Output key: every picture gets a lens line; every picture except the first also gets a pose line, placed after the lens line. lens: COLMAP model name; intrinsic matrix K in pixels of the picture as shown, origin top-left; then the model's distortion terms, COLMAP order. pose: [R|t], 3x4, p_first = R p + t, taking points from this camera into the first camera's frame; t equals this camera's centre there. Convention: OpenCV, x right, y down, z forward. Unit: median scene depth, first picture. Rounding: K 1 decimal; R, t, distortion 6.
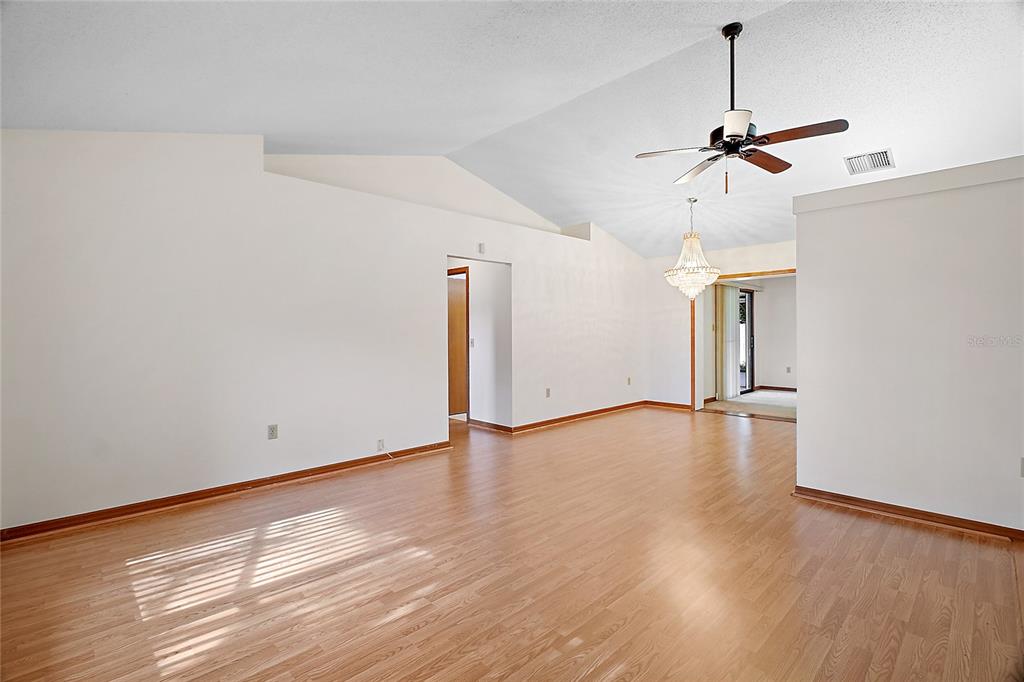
lens RADIAL K [[474.3, 0, 499.8], [0, 474.3, 330.4], [0, 0, 1]] dist [-0.012019, -0.000773]
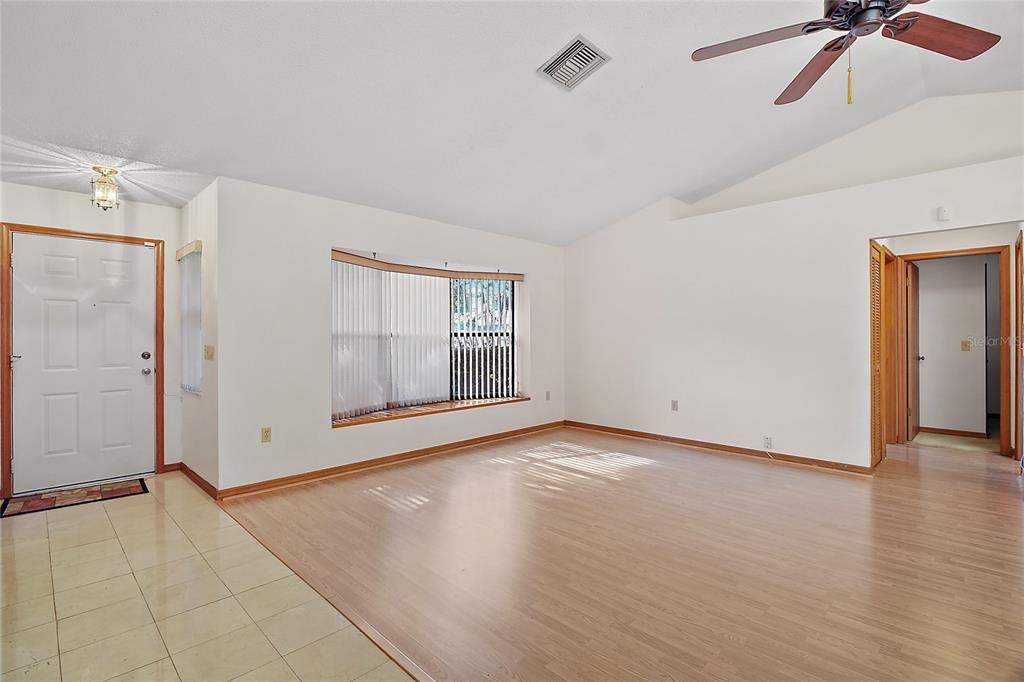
lens RADIAL K [[474.3, 0, 494.5], [0, 474.3, 332.9], [0, 0, 1]] dist [-0.012019, -0.000773]
pose [[0.004161, 0.002117, -0.999989, 1.229857], [0.007947, 0.999966, 0.002150, -0.009268], [0.999960, -0.007956, 0.004144, 0.626722]]
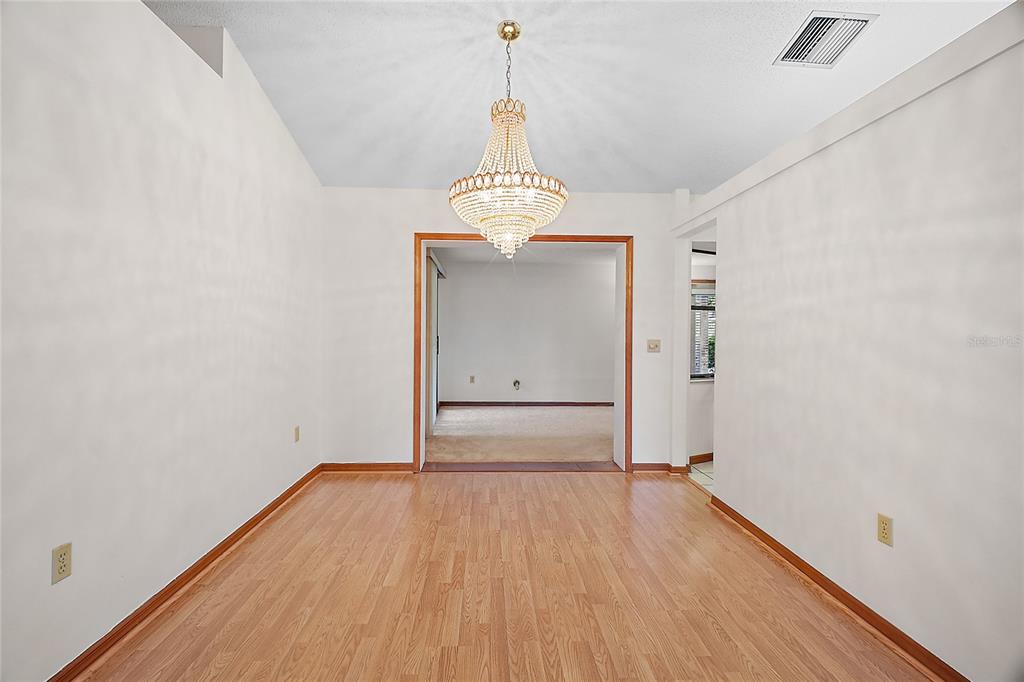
lens RADIAL K [[474.3, 0, 507.1], [0, 474.3, 334.5], [0, 0, 1]] dist [-0.012019, -0.000773]
pose [[0.653332, 0.002305, 0.757068, 0.147659], [-0.012694, 0.999888, 0.007911, 0.006601], [-0.756965, -0.014778, 0.653288, 1.427245]]
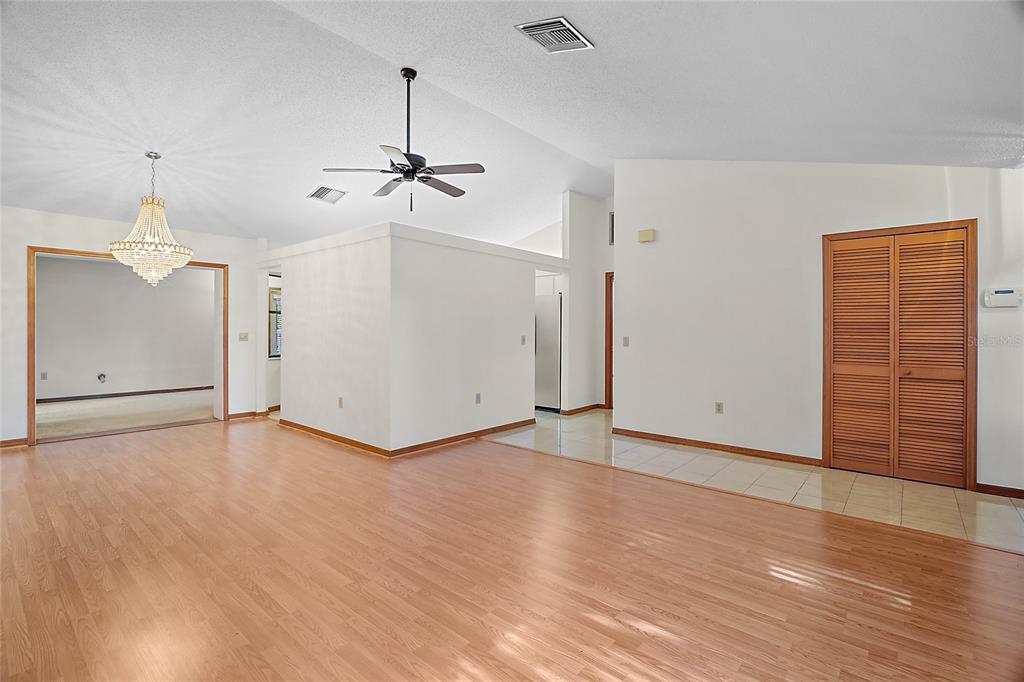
lens RADIAL K [[474.3, 0, 507.4], [0, 474.3, 329.0], [0, 0, 1]] dist [-0.012019, -0.000773]
pose [[-0.100602, 0.000807, 0.994926, -0.819527], [-0.007933, 0.999967, -0.001613, 0.004906], [-0.994895, -0.008055, -0.100592, 1.012654]]
